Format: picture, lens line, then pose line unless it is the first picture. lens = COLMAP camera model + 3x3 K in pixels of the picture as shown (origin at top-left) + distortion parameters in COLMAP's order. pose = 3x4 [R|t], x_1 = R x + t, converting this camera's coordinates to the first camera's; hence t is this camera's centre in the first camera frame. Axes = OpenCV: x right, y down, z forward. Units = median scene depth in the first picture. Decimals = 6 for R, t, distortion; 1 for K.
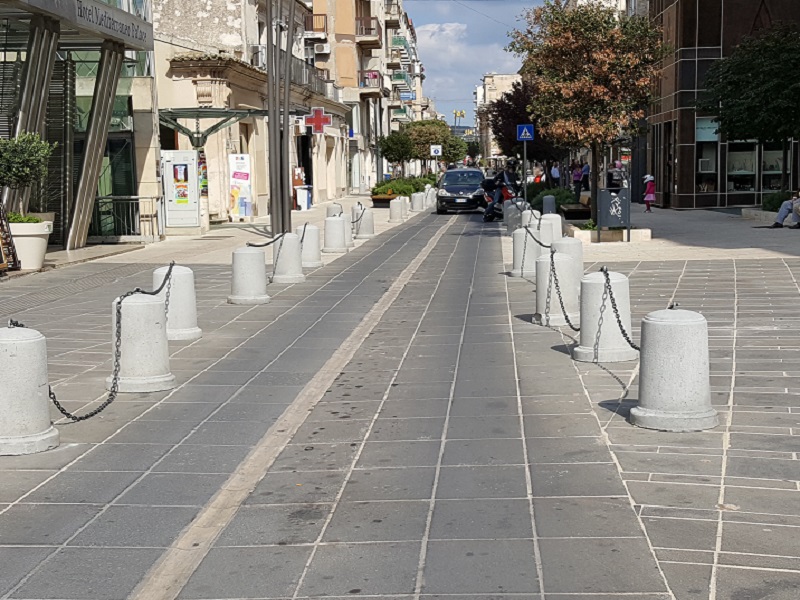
lens RADIAL K [[715.5, 0, 400.5], [0, 715.5, 303.7], [0, 0, 1]] dist [-0.008452, 0.029906]
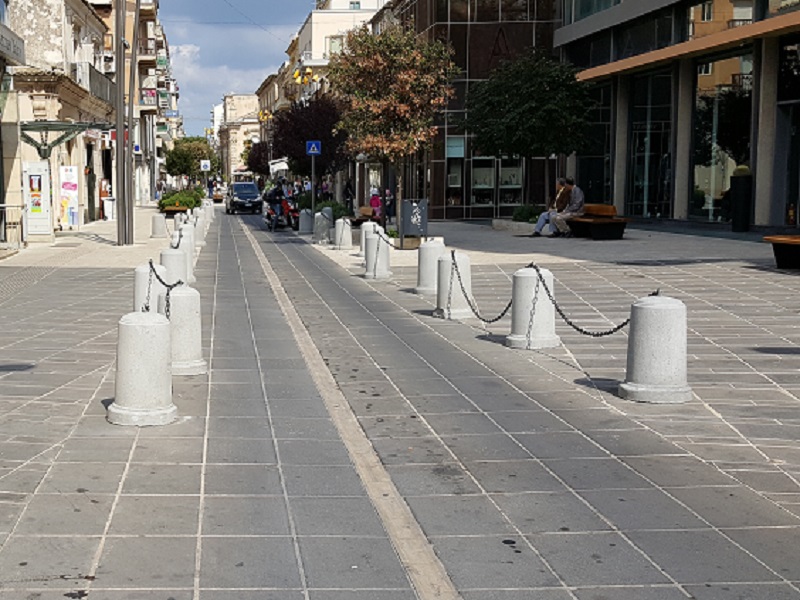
lens RADIAL K [[649.3, 0, 398.7], [0, 649.3, 296.5], [0, 0, 1]] dist [0.001573, 0.003895]
pose [[0.998330, -0.008465, 0.057139, 0.216423], [0.008488, 0.999964, -0.000160, -0.014281], [-0.057136, 0.000644, 0.998366, 0.021389]]
